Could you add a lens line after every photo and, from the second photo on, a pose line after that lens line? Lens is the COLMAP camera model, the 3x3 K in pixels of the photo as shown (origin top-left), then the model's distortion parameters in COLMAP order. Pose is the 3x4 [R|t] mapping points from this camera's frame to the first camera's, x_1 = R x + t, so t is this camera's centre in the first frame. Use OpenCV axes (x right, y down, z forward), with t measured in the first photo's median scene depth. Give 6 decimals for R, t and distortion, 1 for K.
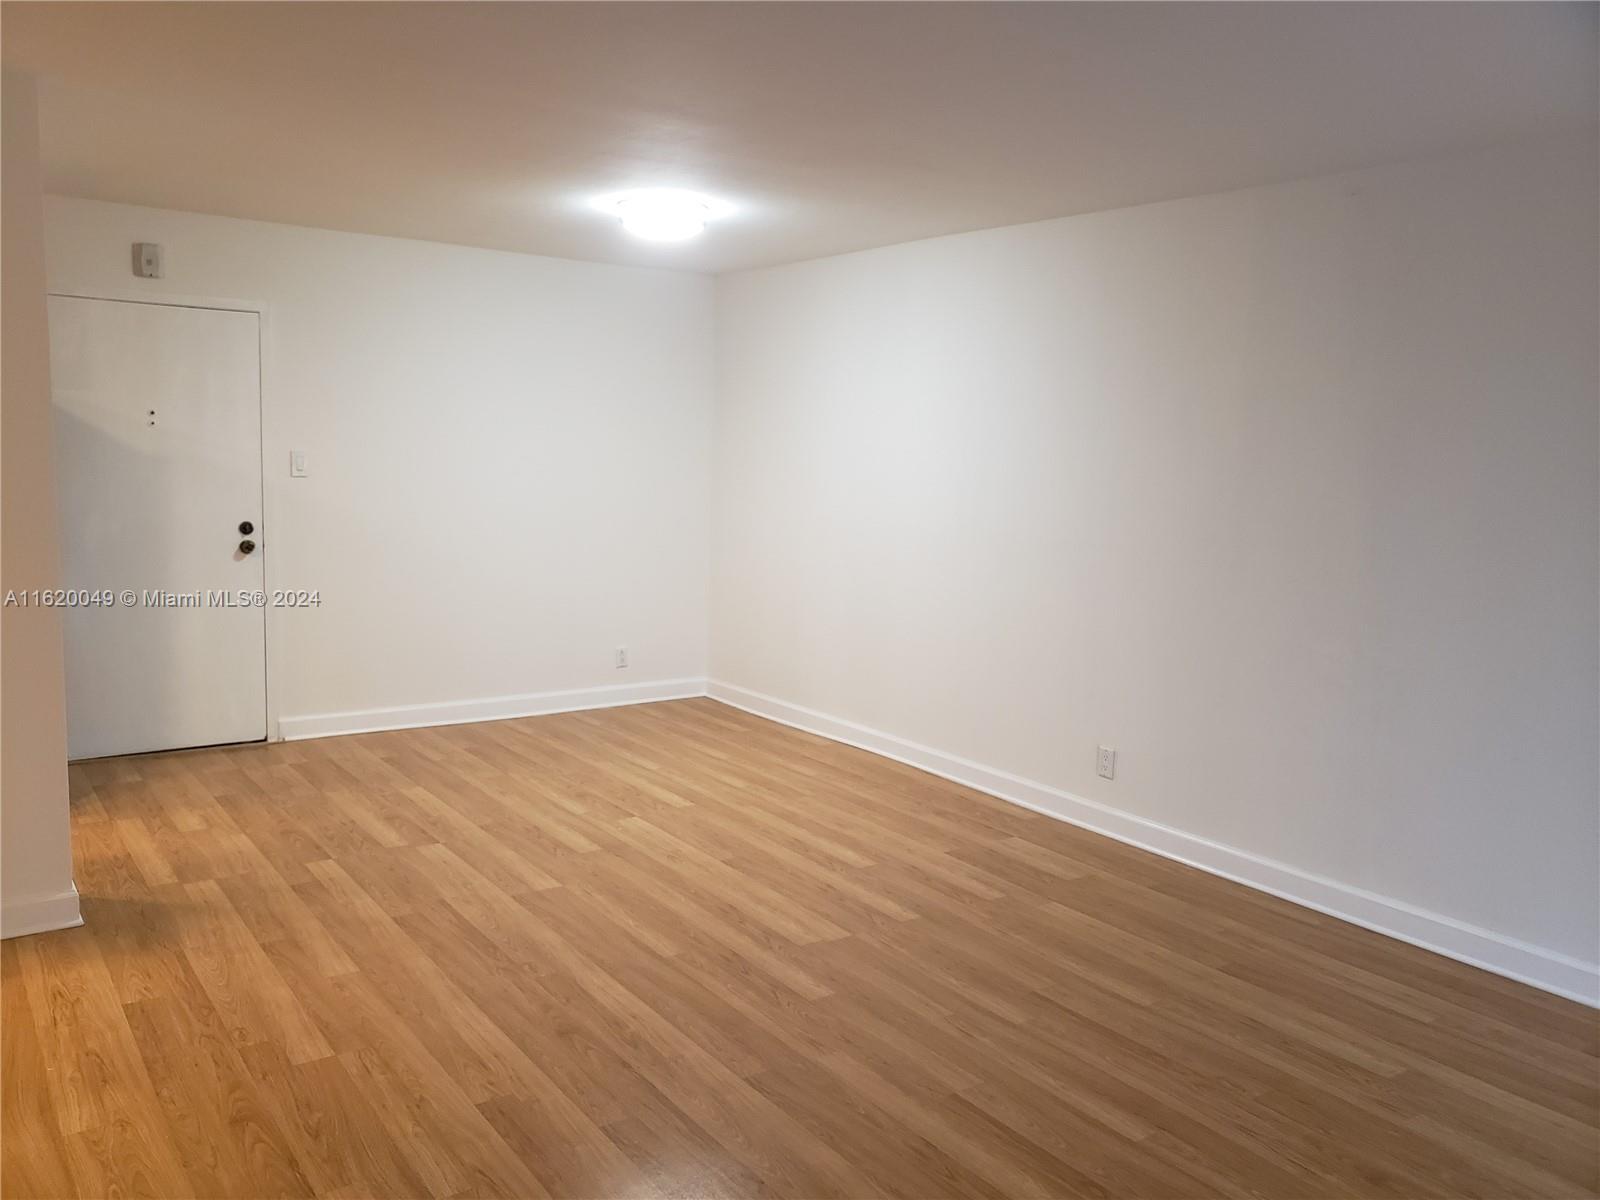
lens RADIAL K [[1297.6, 0, 800.0], [0, 1297.6, 600.0], [0, 0, 1]] dist [-0.005332, -0.007291]
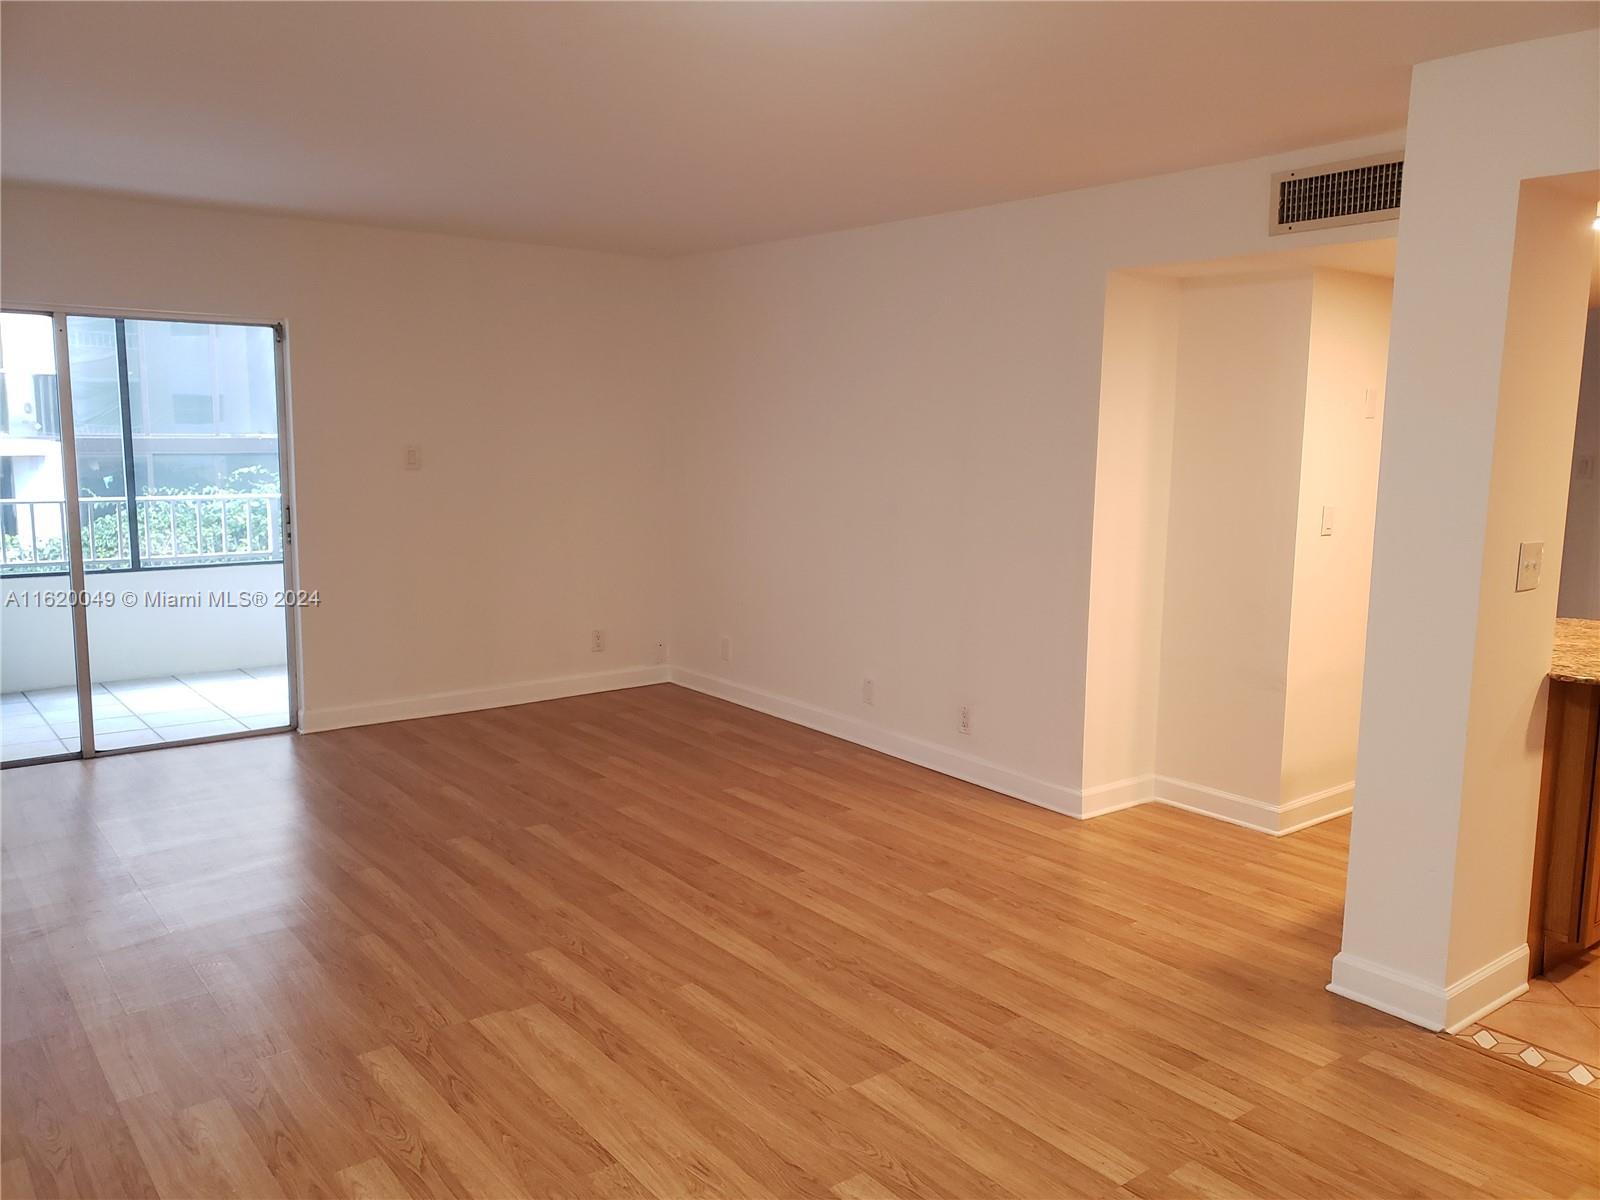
lens RADIAL K [[1245.1, 0, 800.0], [0, 1245.1, 600.0], [0, 0, 1]] dist [0.113754, -0.003175]
pose [[-0.998333, -0.041494, -0.040108, -0.140145], [-0.050669, 0.962912, 0.265015, -0.249282], [0.027624, 0.266606, -0.963410, 1.891564]]
